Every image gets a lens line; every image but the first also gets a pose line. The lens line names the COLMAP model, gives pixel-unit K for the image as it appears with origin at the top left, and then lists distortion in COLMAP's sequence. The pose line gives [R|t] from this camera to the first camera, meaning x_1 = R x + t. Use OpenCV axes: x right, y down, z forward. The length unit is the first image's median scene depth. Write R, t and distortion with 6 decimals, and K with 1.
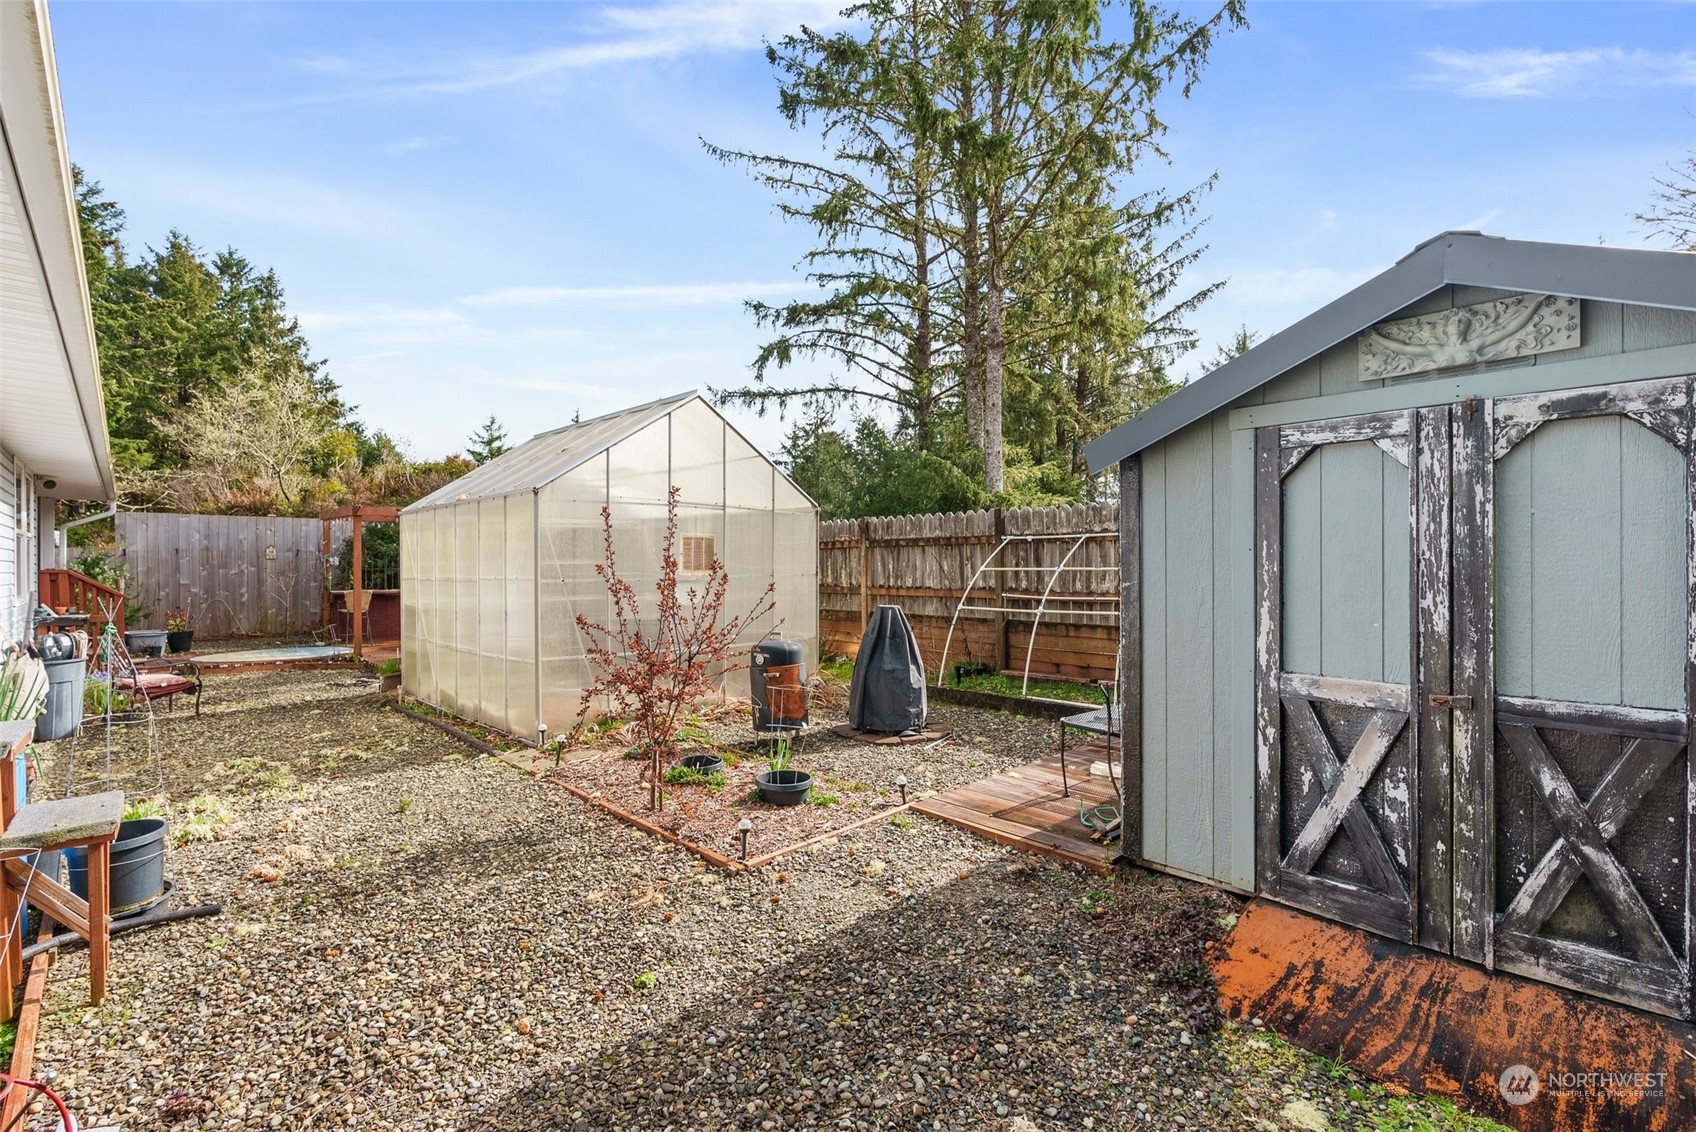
lens RADIAL K [[762.3, 0, 848.8], [0, 762.3, 562.0], [0, 0, 1]] dist [-0.011077, 0.000548]
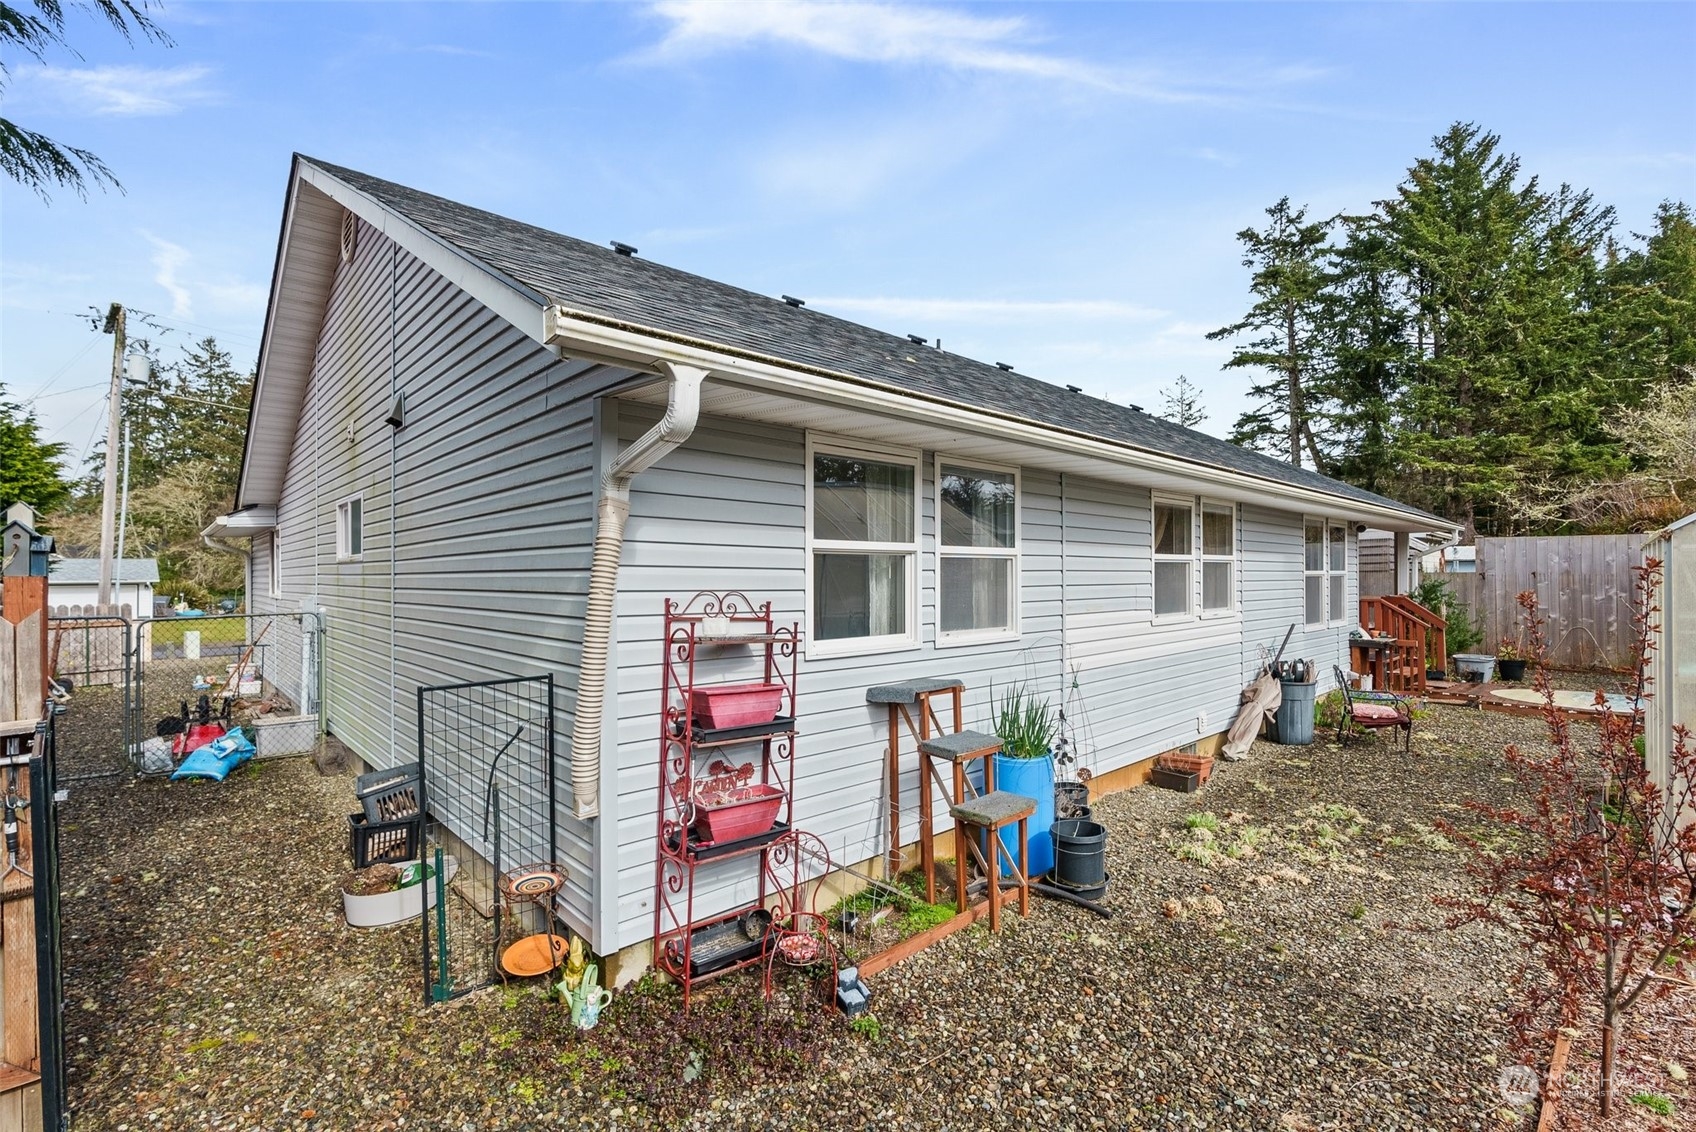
lens RADIAL K [[762.3, 0, 851.1], [0, 762.3, 570.9], [0, 0, 1]] dist [-0.011077, 0.000548]
pose [[-0.005814, 0.006421, -0.999962, 0.092672], [0.002702, 0.999976, 0.006405, -0.027483], [0.999979, -0.002664, -0.005831, 0.117275]]
